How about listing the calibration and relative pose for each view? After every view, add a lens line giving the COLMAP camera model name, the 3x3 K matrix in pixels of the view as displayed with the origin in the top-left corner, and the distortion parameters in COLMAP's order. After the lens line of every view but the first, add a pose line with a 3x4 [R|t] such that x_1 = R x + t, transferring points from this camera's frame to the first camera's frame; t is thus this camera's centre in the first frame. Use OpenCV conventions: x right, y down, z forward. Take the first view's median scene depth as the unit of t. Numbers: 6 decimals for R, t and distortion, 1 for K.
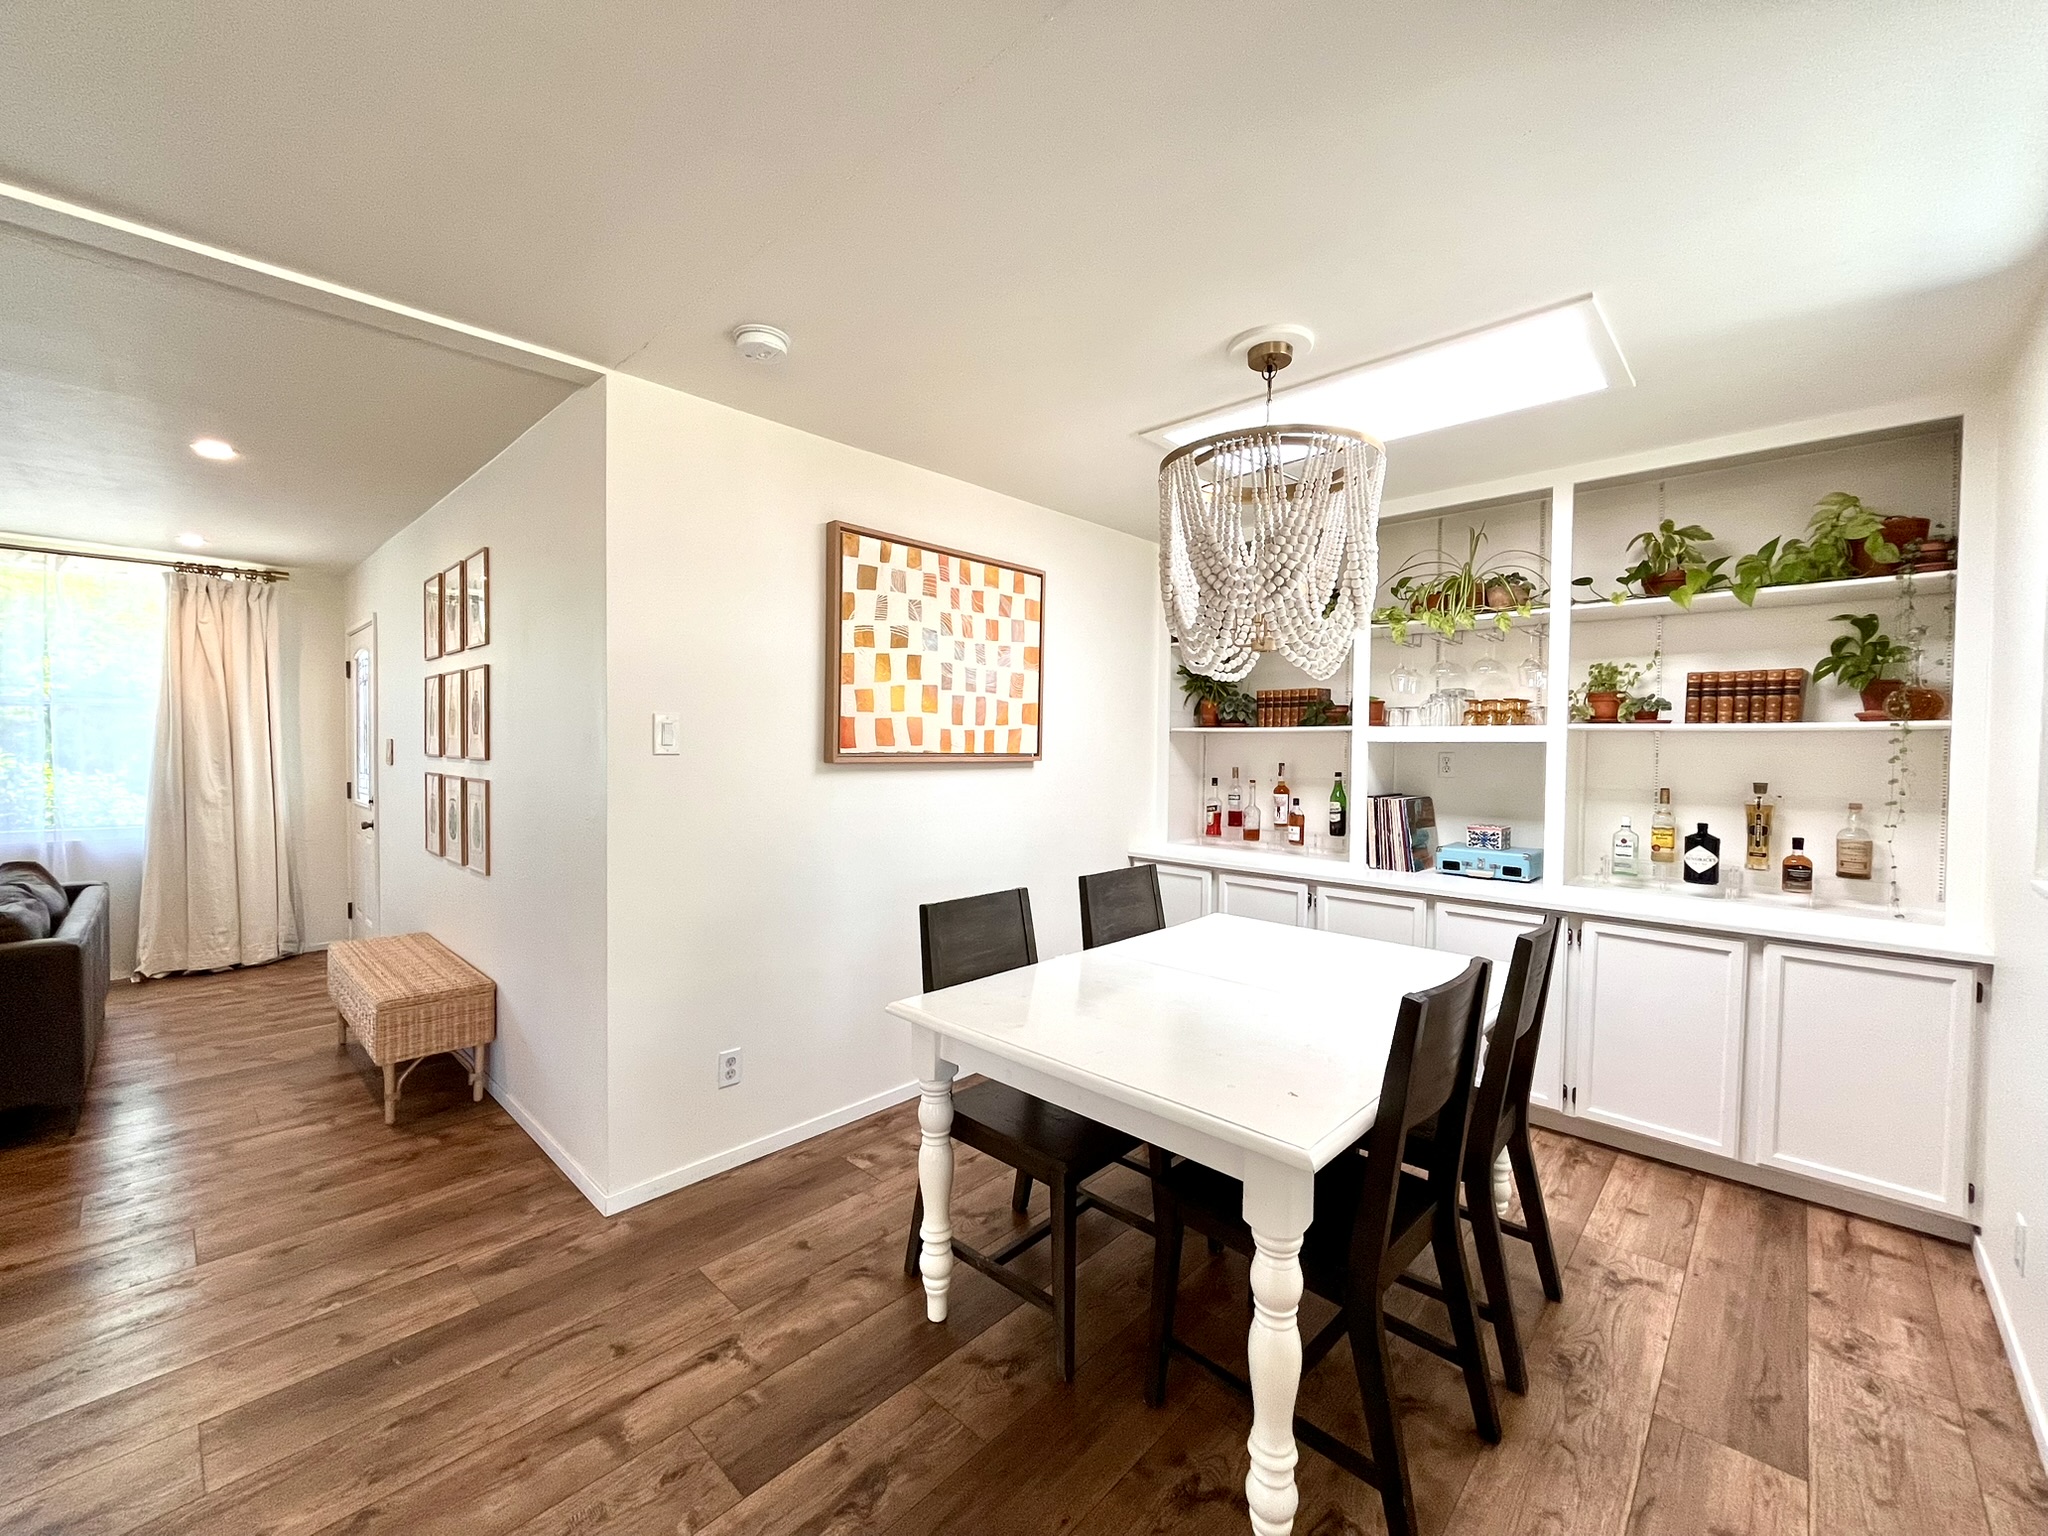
lens RADIAL K [[835.7, 0, 1015.8], [0, 835.7, 778.9], [0, 0, 1]] dist [-0.001773, -0.000439]
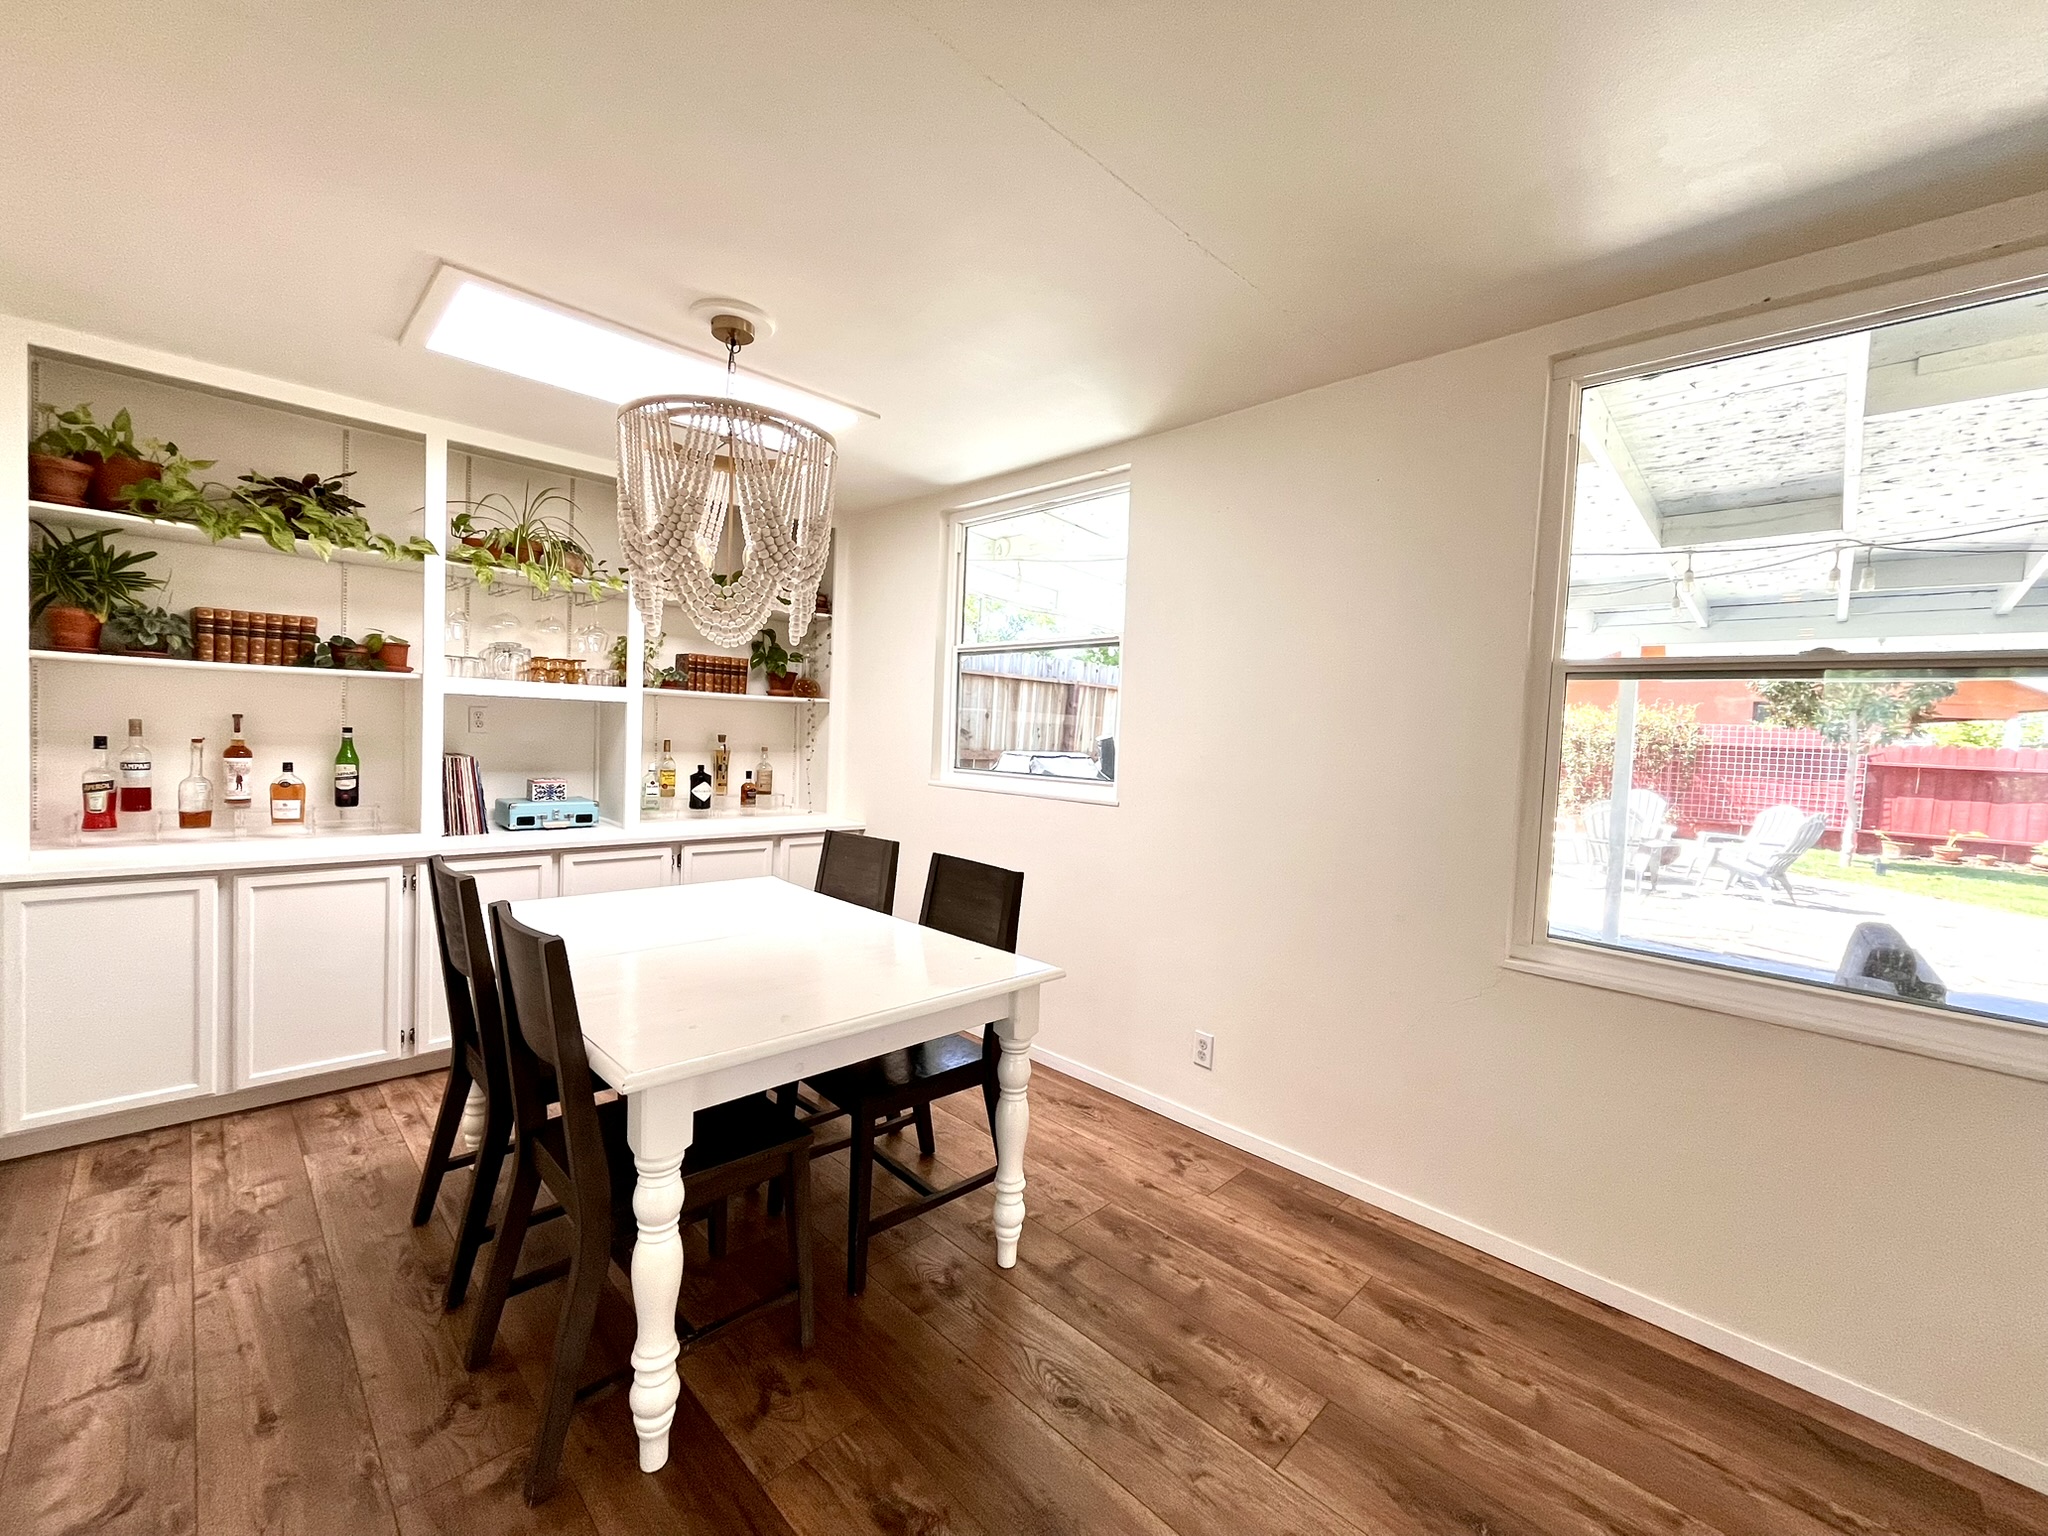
lens RADIAL K [[835.7, 0, 1014.8], [0, 835.7, 786.4], [0, 0, 1]] dist [-0.001773, -0.000439]
pose [[0.033436, -0.079797, 0.996250, -0.470854], [-0.000880, 0.996805, 0.079871, -0.019299], [-0.999440, -0.003547, 0.033259, 0.384210]]
